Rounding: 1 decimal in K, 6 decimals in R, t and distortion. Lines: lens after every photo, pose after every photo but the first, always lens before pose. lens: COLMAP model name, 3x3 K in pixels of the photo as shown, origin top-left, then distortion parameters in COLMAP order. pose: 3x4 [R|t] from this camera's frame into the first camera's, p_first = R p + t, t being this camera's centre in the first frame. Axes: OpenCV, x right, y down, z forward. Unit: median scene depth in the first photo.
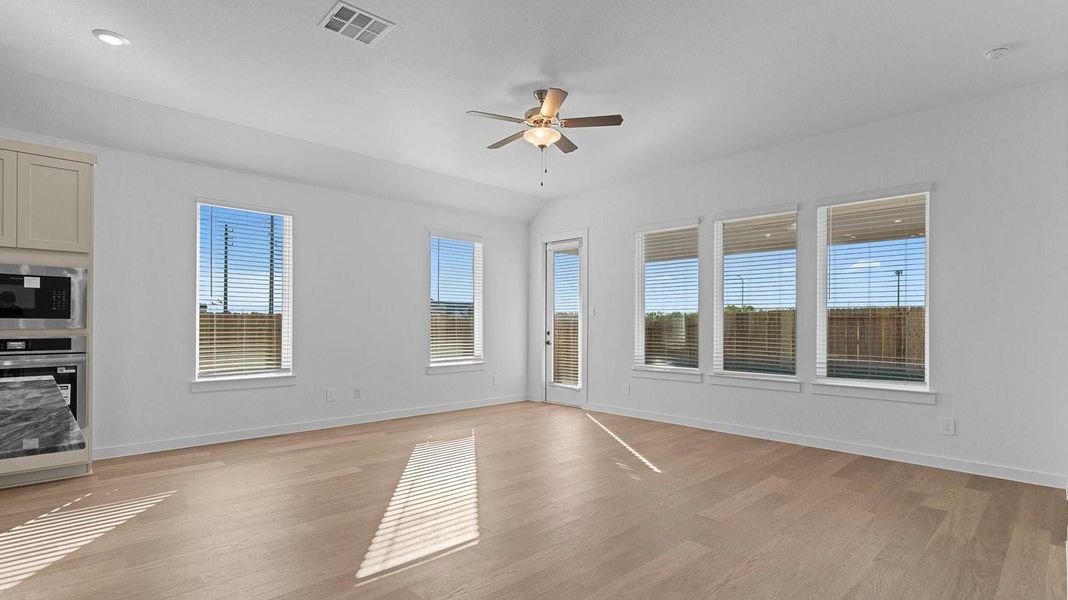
lens RADIAL K [[511.0, 0, 546.8], [0, 511.0, 321.6], [0, 0, 1]] dist [-0.001030, -0.000010]
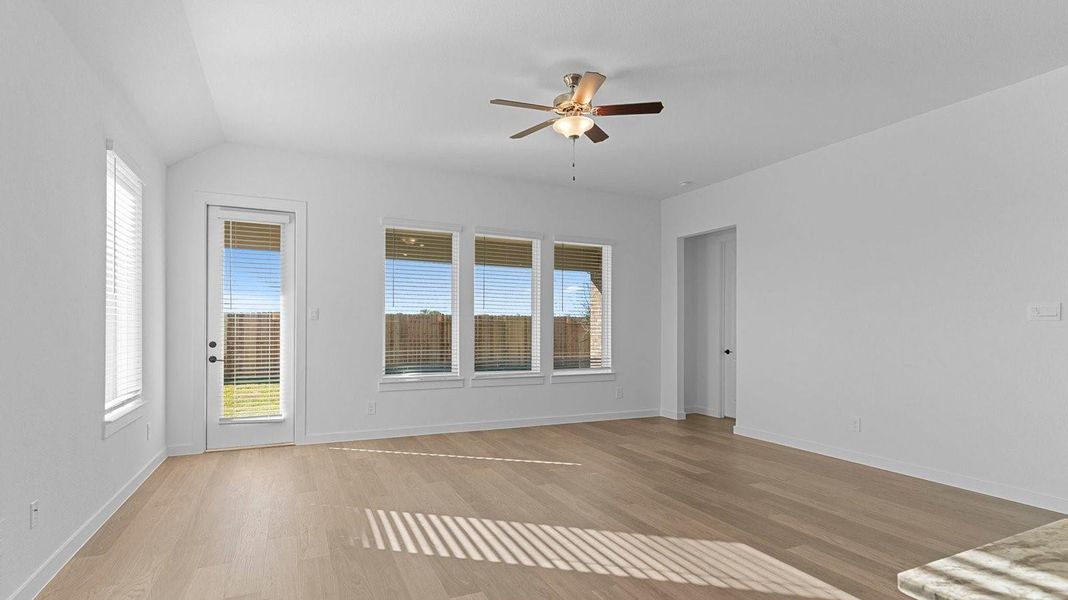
lens RADIAL K [[511.0, 0, 528.1], [0, 511.0, 324.4], [0, 0, 1]] dist [-0.001030, -0.000010]
pose [[0.353444, 0.003563, 0.935449, -0.598312], [-0.004172, 0.999989, -0.002232, -0.003912], [-0.935446, -0.003114, 0.353455, 0.507455]]
